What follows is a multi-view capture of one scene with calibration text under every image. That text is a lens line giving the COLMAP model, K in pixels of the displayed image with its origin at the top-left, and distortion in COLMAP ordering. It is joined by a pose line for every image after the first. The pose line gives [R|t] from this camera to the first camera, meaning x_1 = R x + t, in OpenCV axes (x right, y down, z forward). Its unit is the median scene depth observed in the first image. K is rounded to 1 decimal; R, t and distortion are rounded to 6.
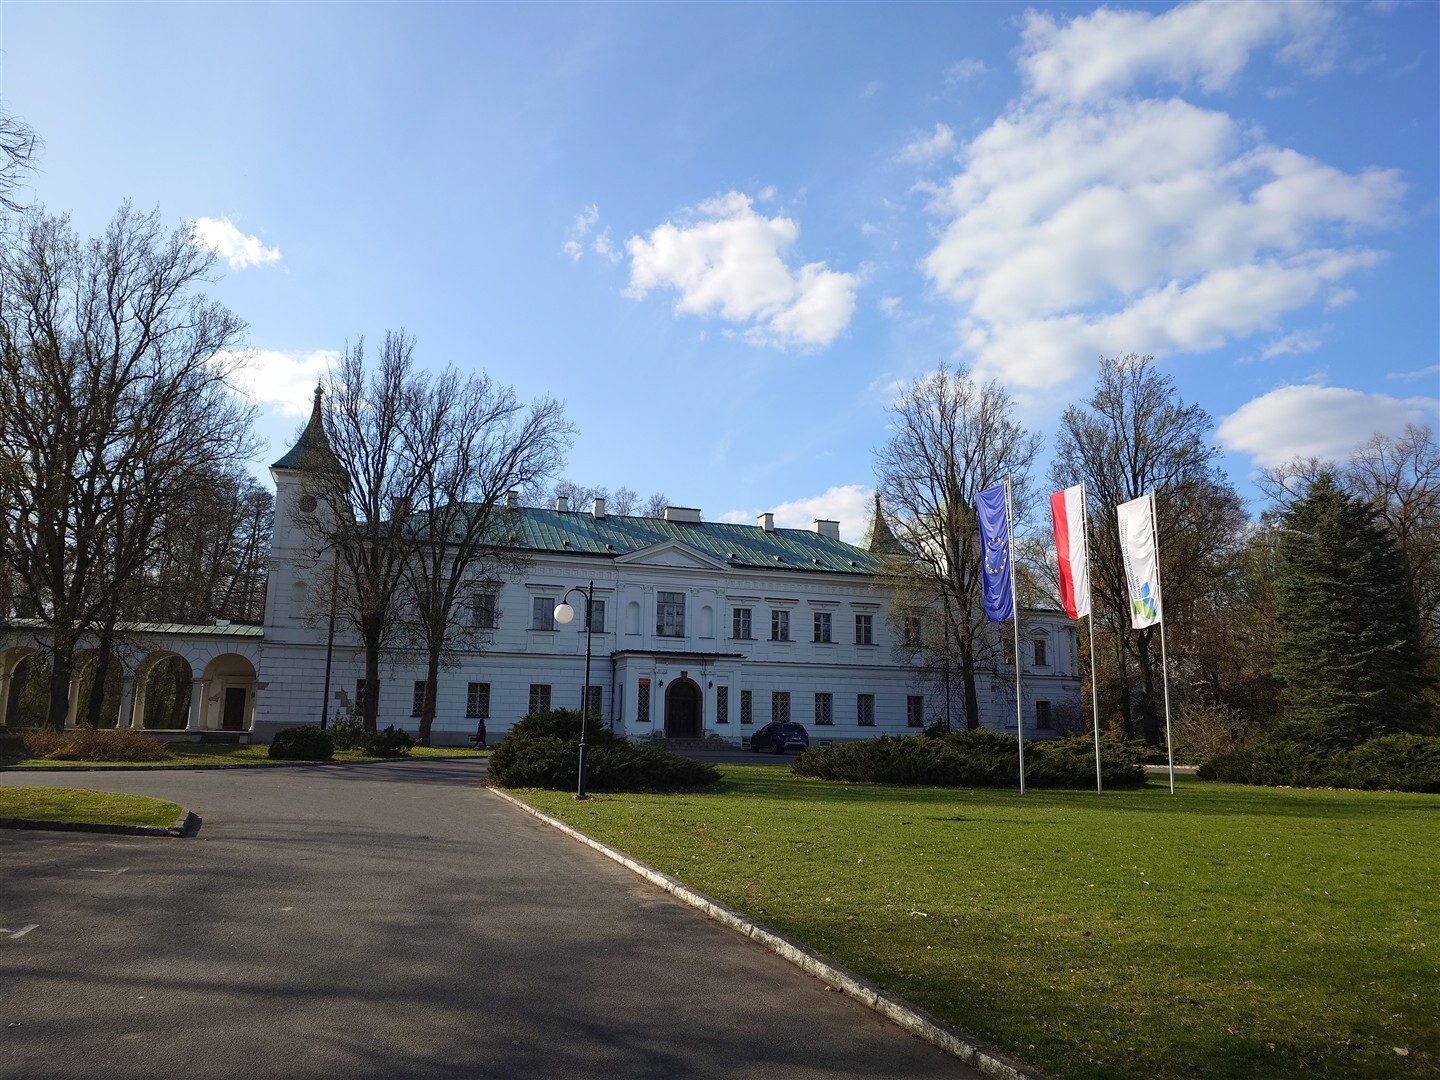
lens RADIAL K [[995.0, 0, 725.5], [0, 995.0, 540.0], [0, 0, 1]] dist [-0.001730, -0.001032]
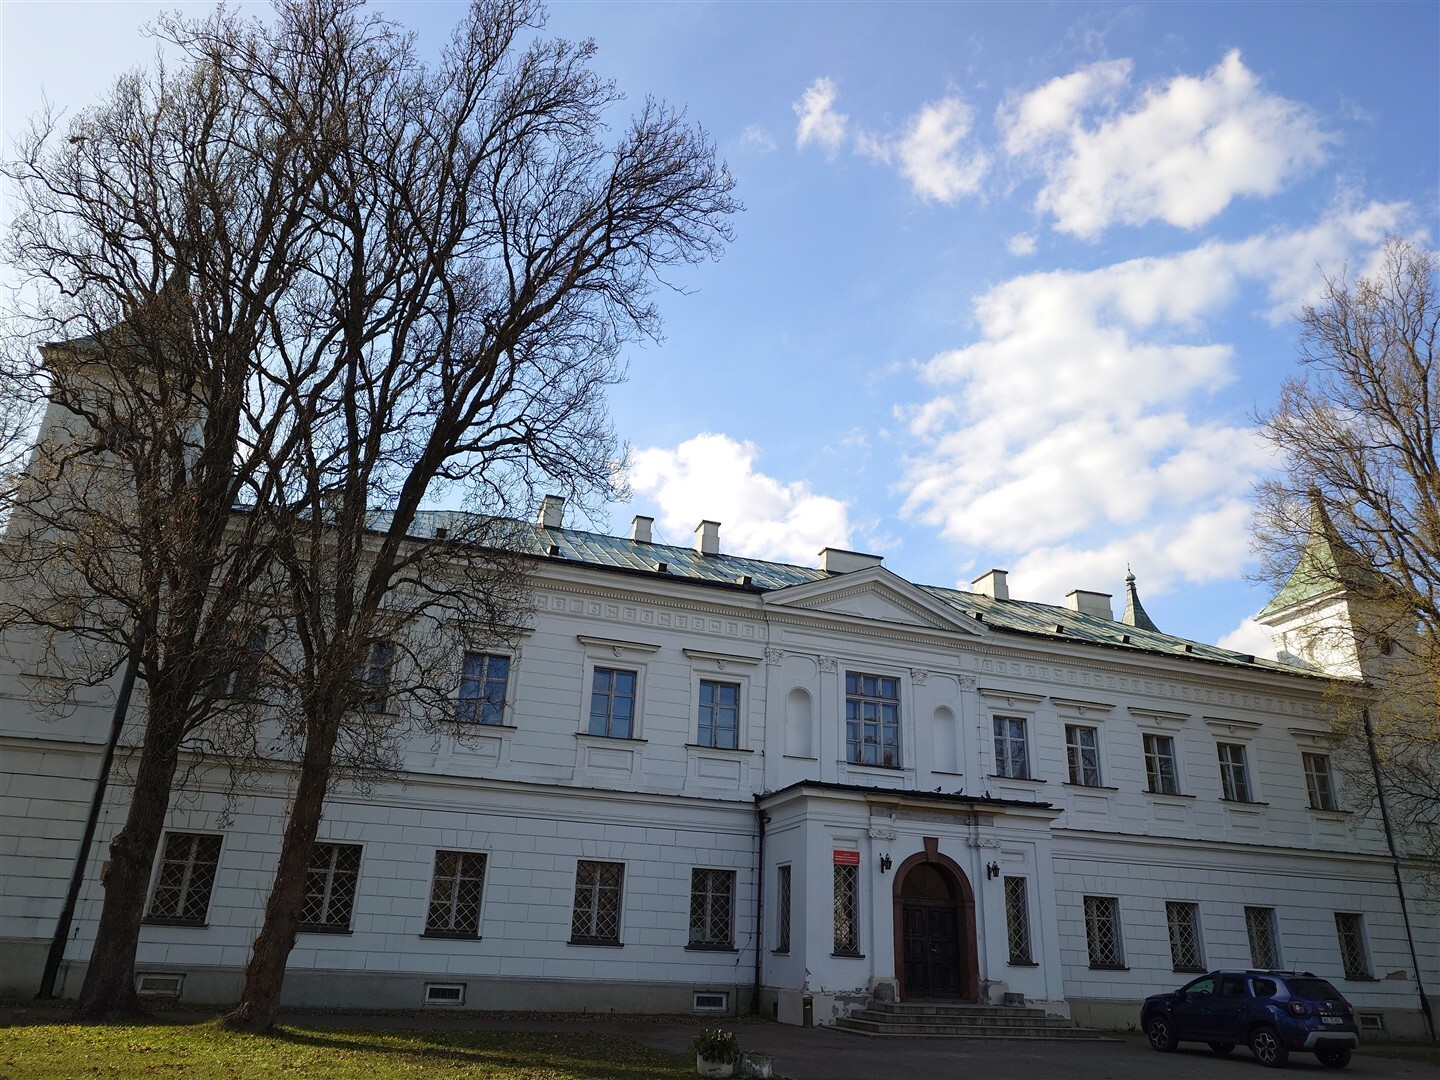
lens RADIAL K [[995.0, 0, 719.5], [0, 995.0, 545.8], [0, 0, 1]] dist [-0.001730, -0.001032]
pose [[0.999443, 0.012069, -0.031108, -0.120323], [-0.018233, 0.978333, -0.206234, 0.097159], [0.027944, 0.206686, 0.978008, 0.536471]]
